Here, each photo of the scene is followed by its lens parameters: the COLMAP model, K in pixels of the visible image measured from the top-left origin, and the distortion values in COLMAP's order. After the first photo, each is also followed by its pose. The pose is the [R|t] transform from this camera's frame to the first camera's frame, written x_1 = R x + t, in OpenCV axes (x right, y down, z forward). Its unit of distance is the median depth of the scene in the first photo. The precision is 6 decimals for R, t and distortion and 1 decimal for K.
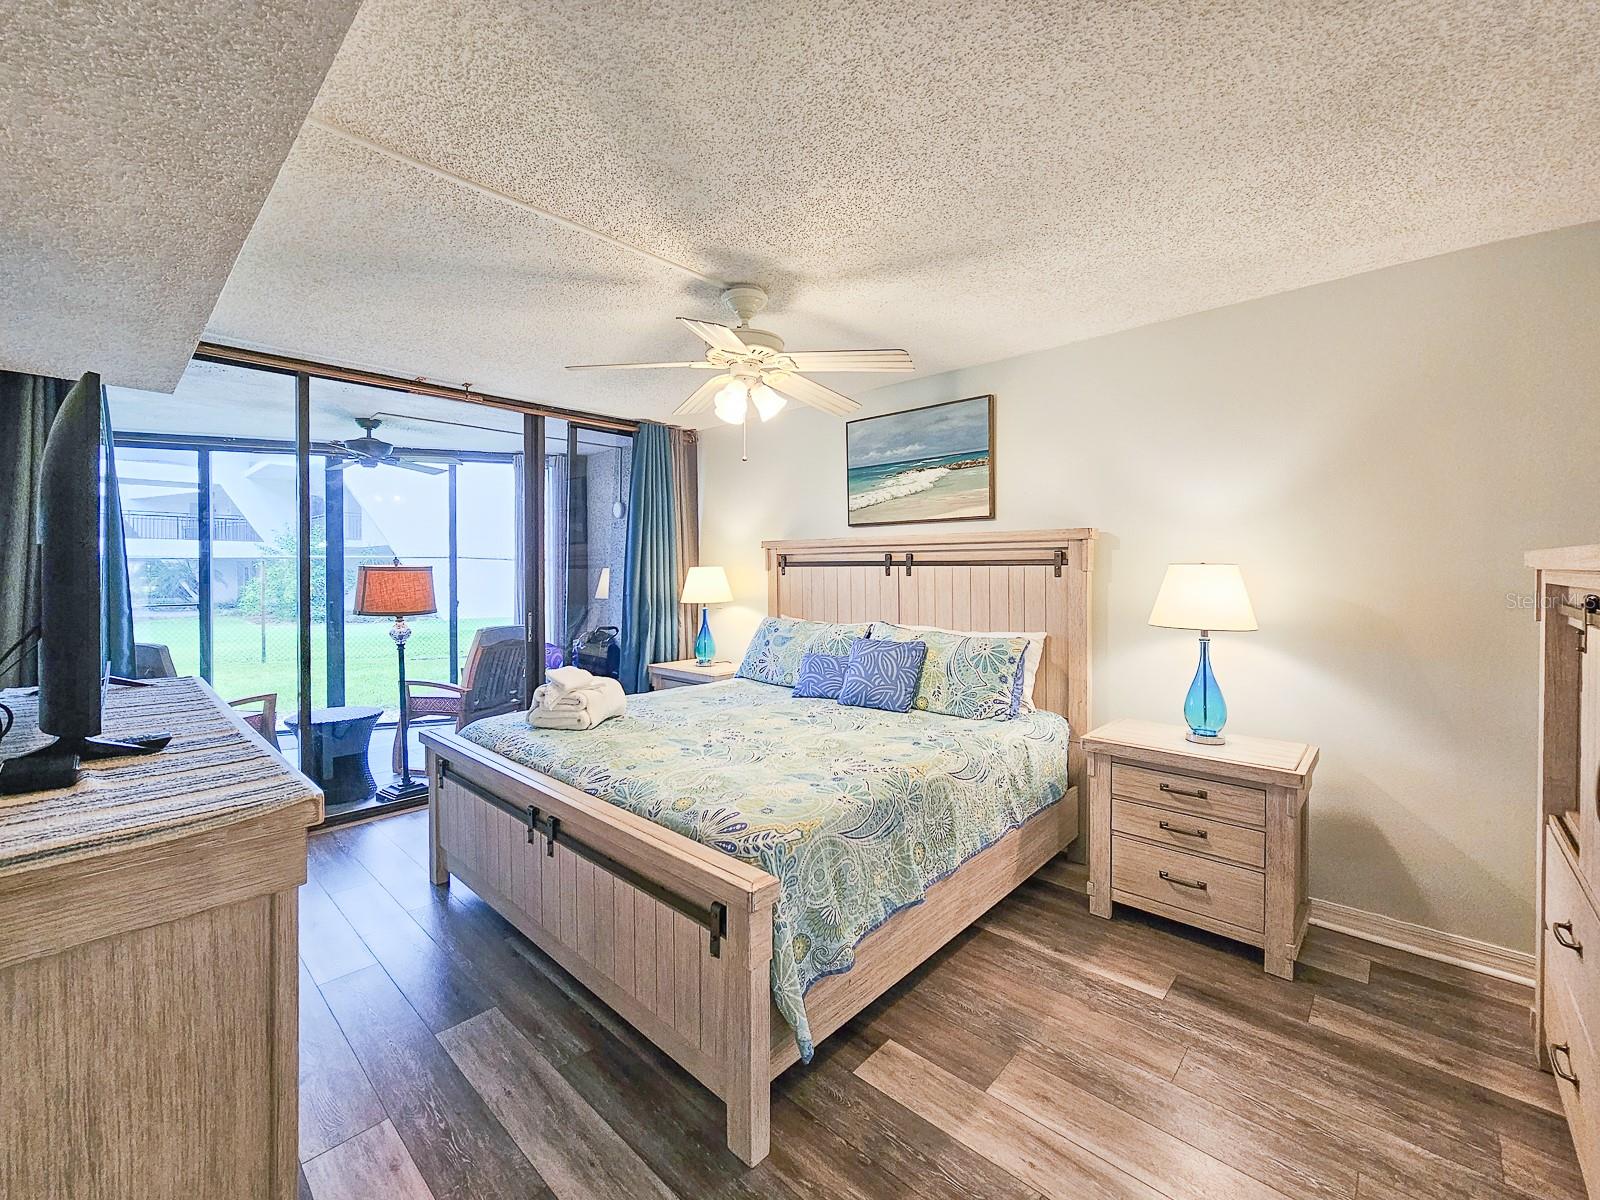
lens RADIAL K [[669.5, 0, 780.3], [0, 669.5, 588.4], [0, 0, 1]] dist [0.001730, -0.000004]
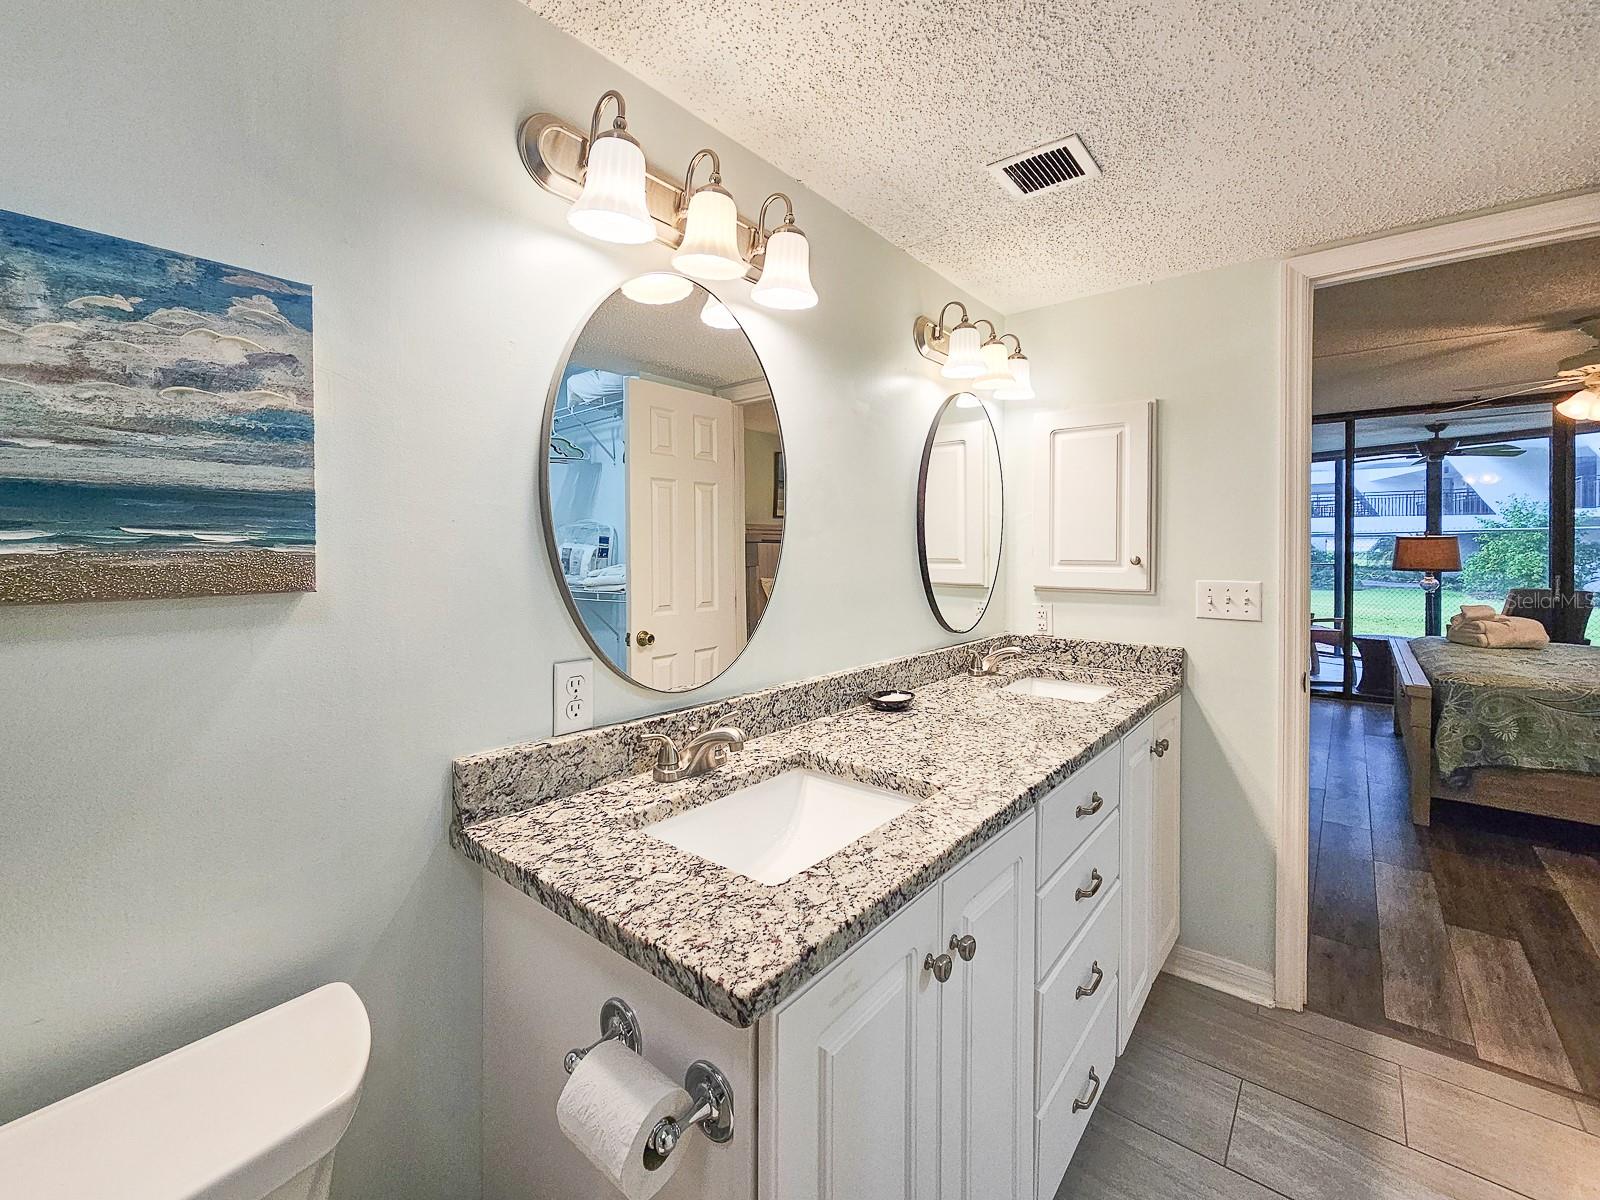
lens RADIAL K [[669.5, 0, 780.3], [0, 669.5, 588.4], [0, 0, 1]] dist [0.001730, -0.000004]
pose [[0.058641, 0.056053, -0.996704, 0.639404], [-0.019926, 0.998289, 0.054970, 0.023229], [0.998080, 0.016637, 0.059657, -0.360023]]
